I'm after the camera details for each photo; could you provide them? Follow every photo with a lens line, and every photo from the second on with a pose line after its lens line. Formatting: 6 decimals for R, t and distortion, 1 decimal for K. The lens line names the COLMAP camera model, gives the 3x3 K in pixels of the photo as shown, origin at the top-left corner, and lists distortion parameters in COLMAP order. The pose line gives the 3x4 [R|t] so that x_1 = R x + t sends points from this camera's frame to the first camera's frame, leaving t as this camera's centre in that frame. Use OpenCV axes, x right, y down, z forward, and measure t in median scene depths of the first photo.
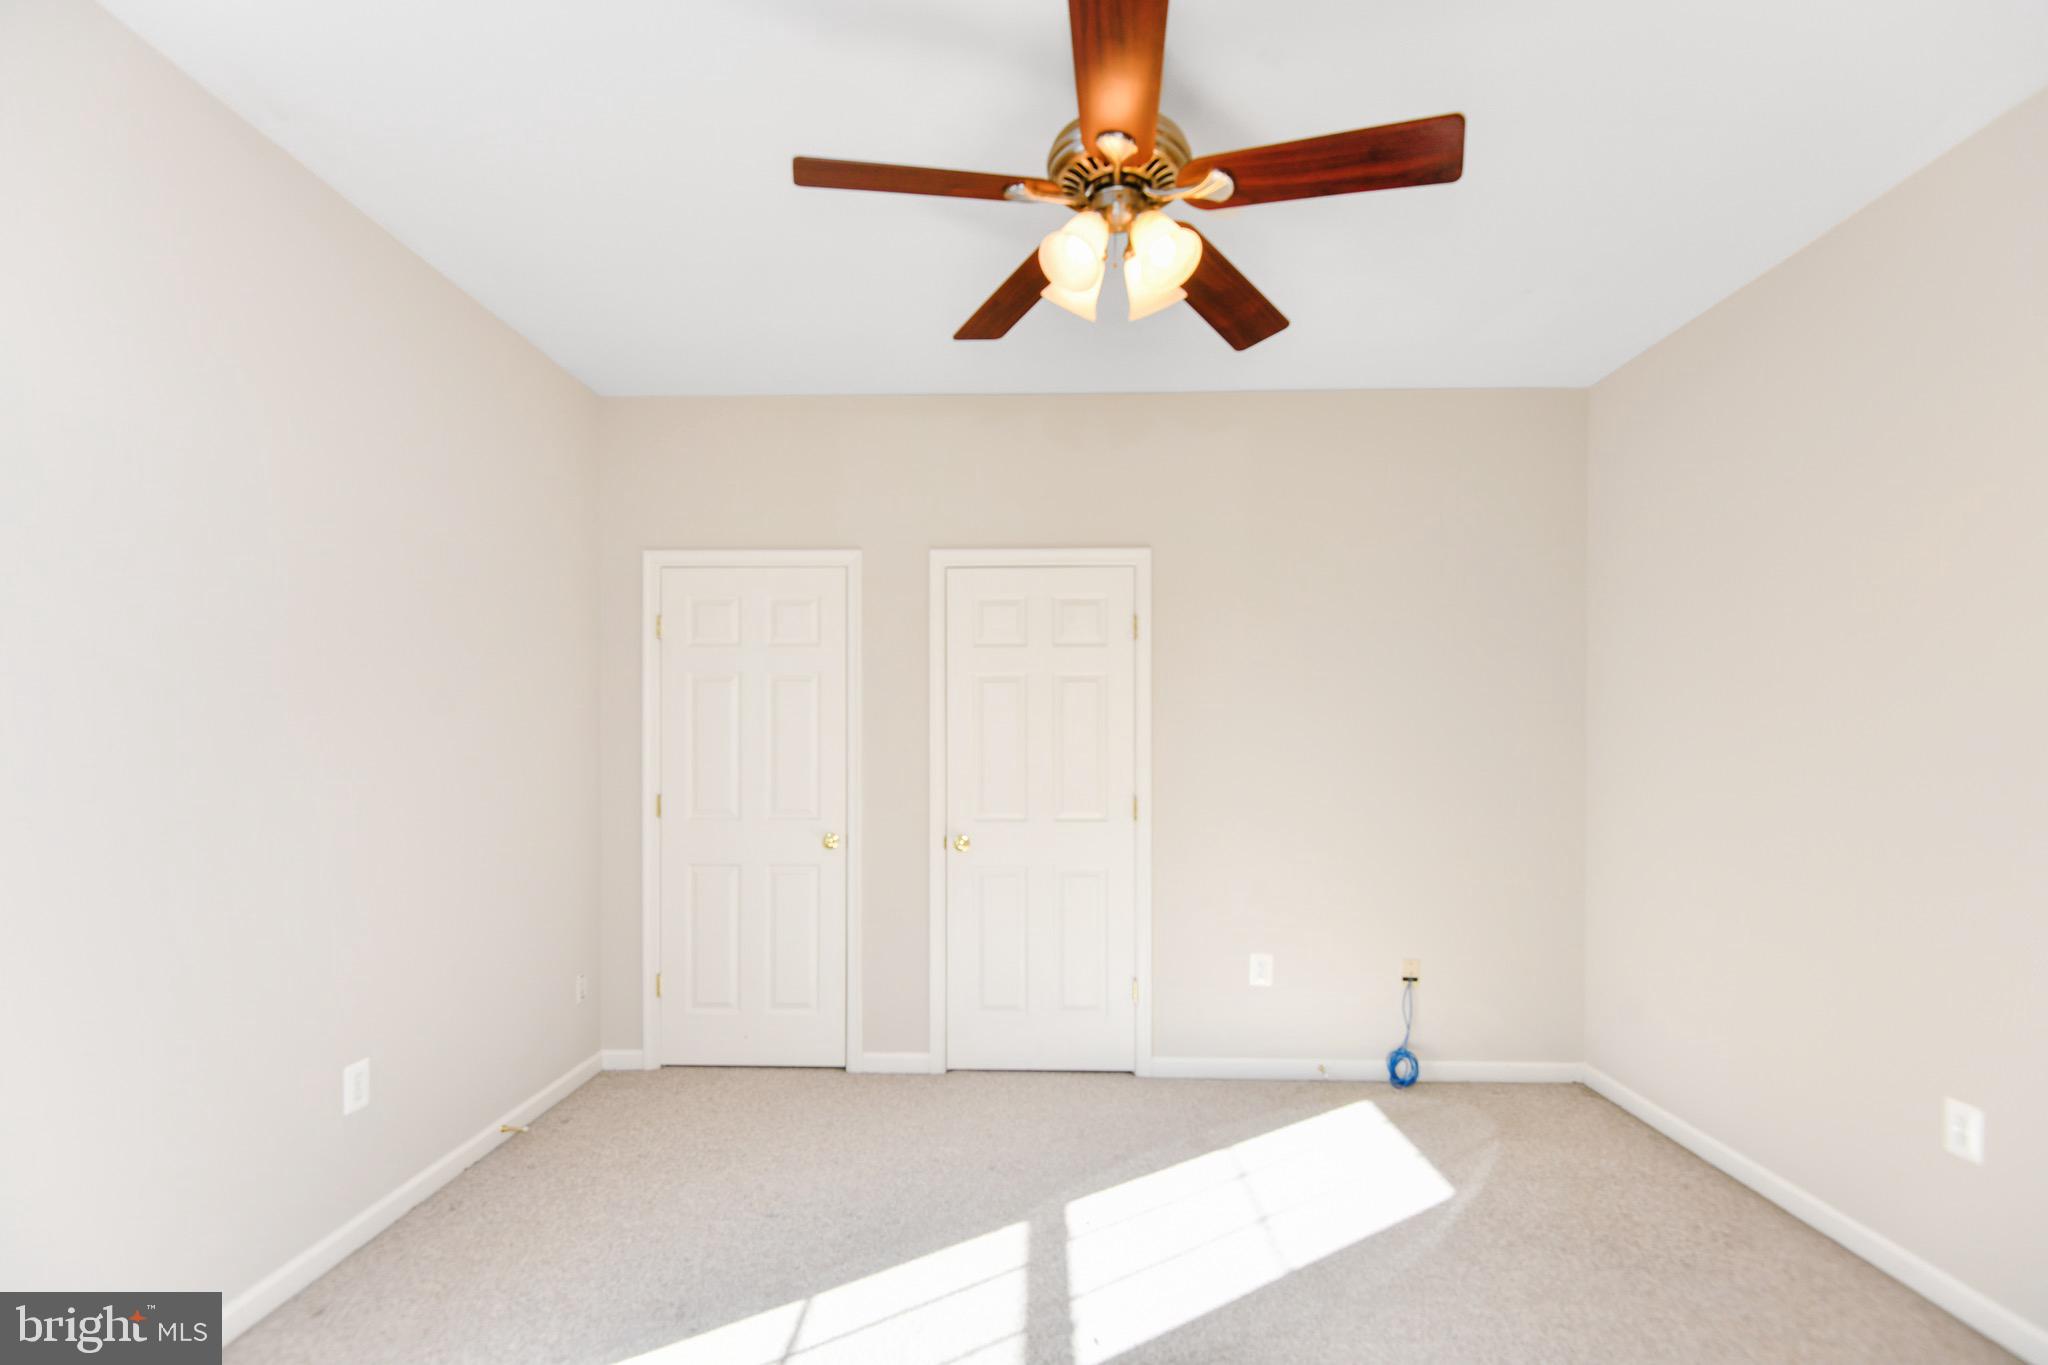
lens RADIAL K [[980.7, 0, 1021.8], [0, 980.7, 742.2], [0, 0, 1]] dist [0.038626, -0.000068]
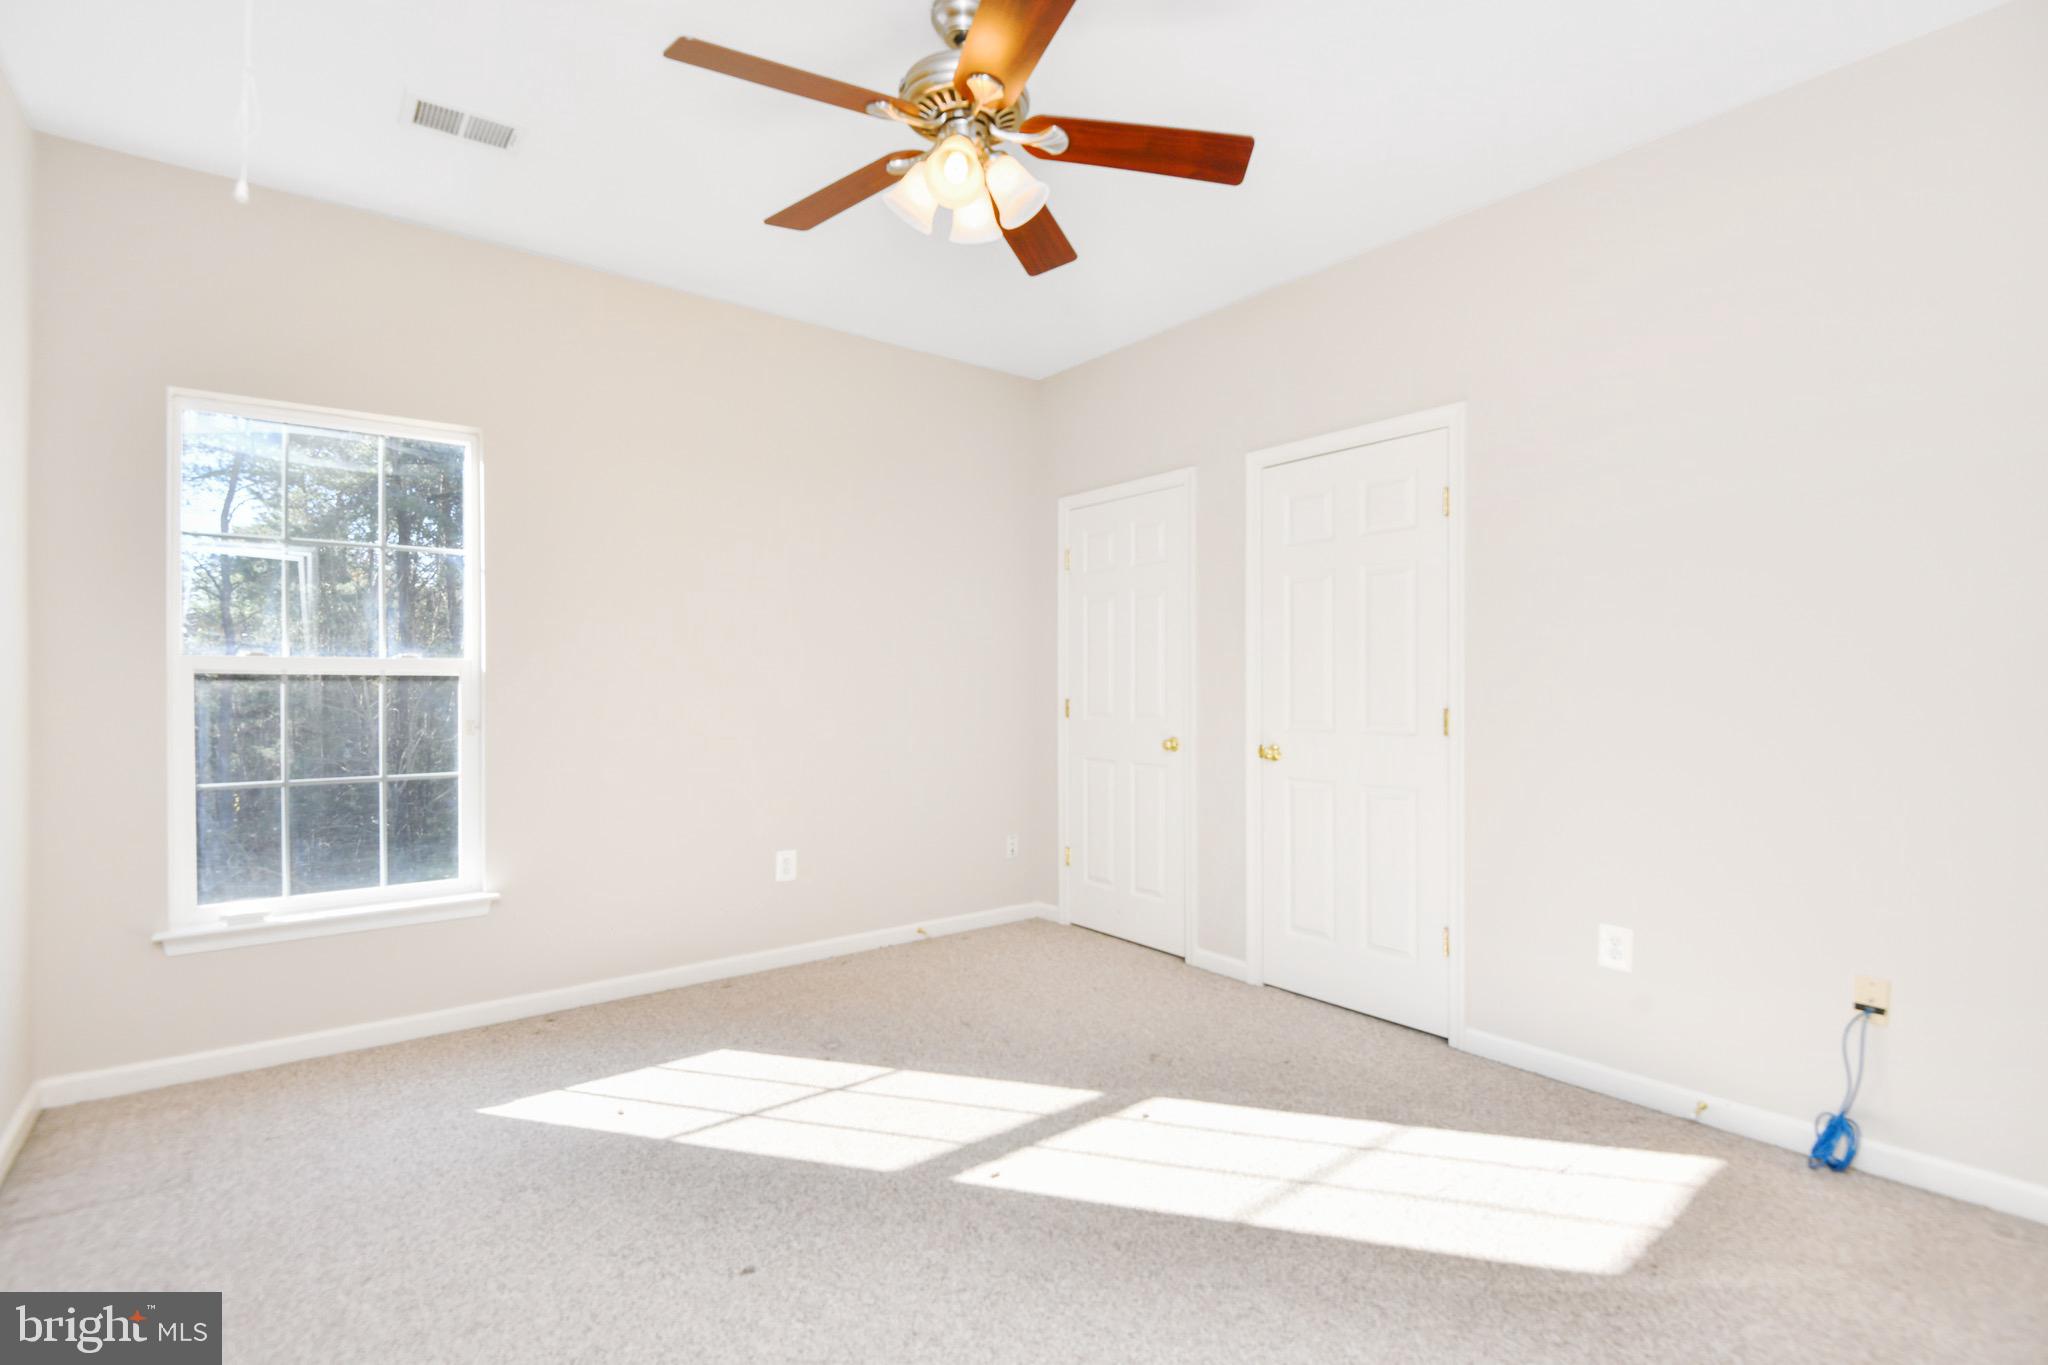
lens RADIAL K [[956.1, 0, 1021.6], [0, 956.1, 698.9], [0, 0, 1]] dist [0.036562, -0.023060]
pose [[0.644667, 0.011285, -0.764380, 0.504061], [-0.013760, 0.999900, 0.003157, 0.051939], [0.764340, 0.008483, 0.644758, 0.205021]]
